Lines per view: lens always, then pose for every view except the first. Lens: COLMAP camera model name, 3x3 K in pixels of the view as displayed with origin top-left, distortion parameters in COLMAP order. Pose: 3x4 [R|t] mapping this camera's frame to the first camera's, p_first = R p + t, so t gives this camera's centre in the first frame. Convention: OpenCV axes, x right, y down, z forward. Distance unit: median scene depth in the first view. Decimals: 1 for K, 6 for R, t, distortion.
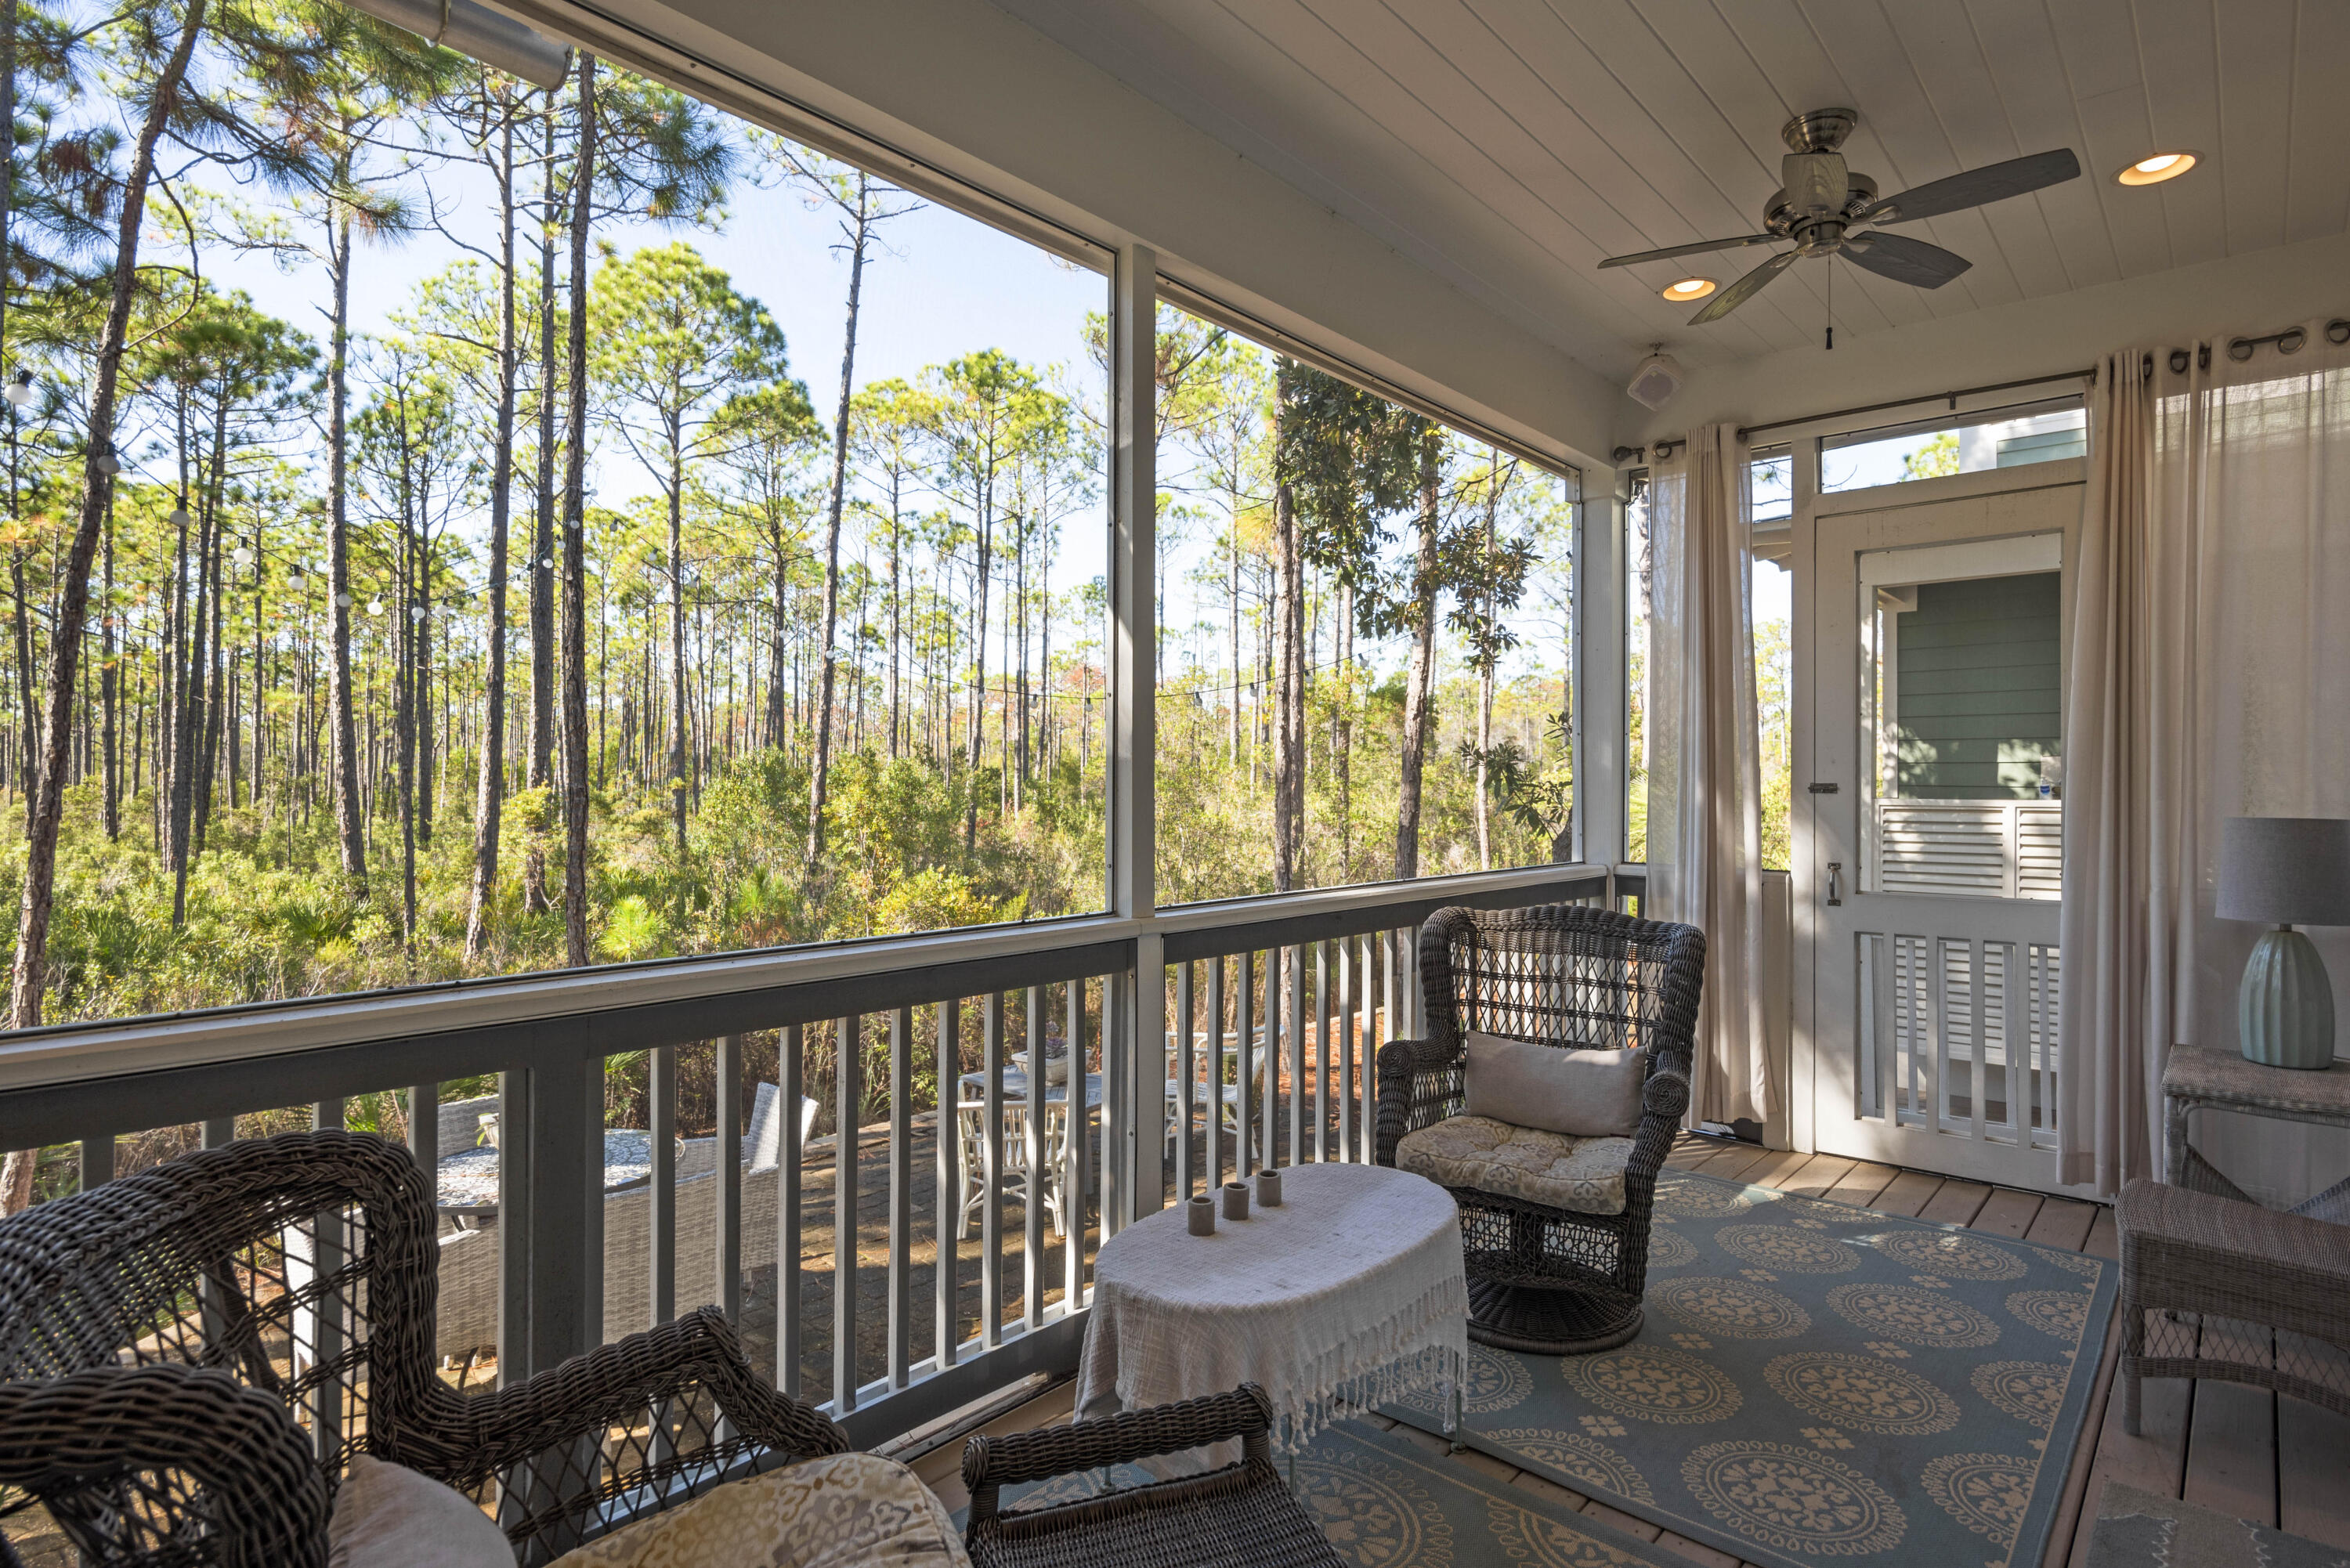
lens RADIAL K [[1237.4, 0, 1176.7], [0, 1237.4, 770.4], [0, 0, 1]] dist [0.002659, 0.000675]
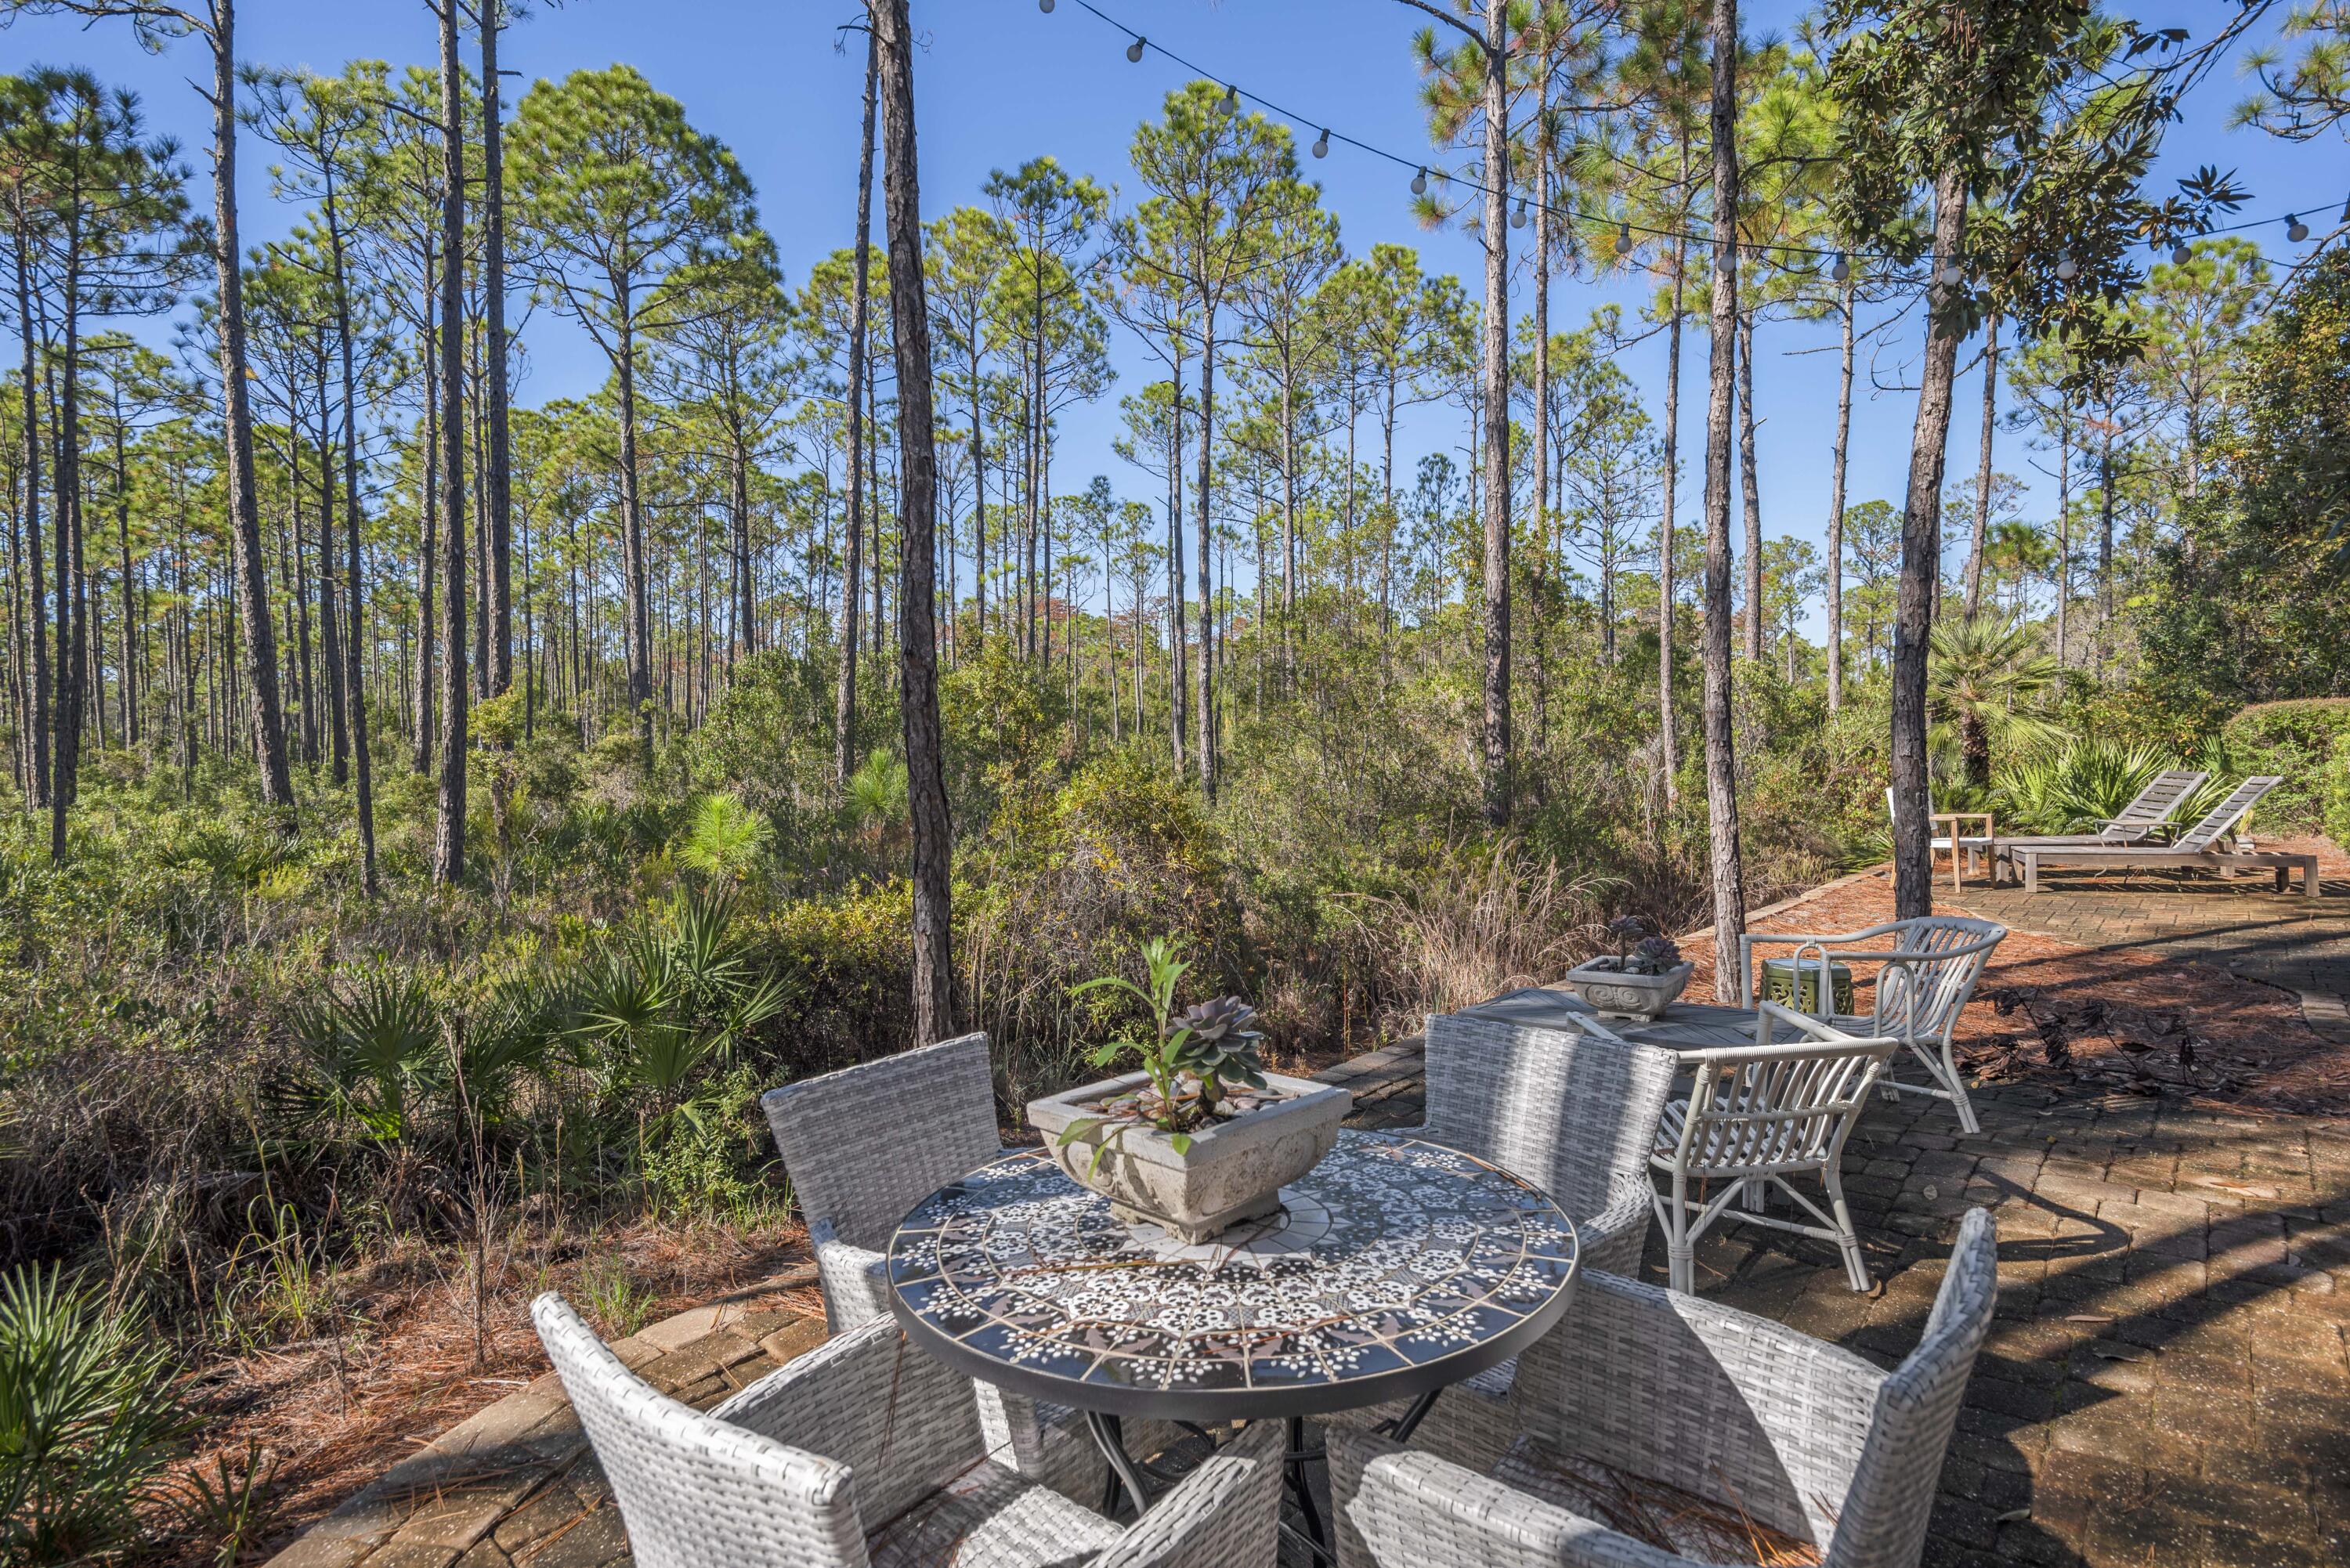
lens RADIAL K [[1284.7, 0, 1175.0], [0, 1284.7, 784.0], [0, 0, 1]] dist [-0.000024, -0.001103]
pose [[0.998744, -0.015991, 0.047479, -0.076841], [0.013606, 0.998649, 0.050153, 0.023341], [-0.048217, -0.049444, 0.997612, 0.087954]]
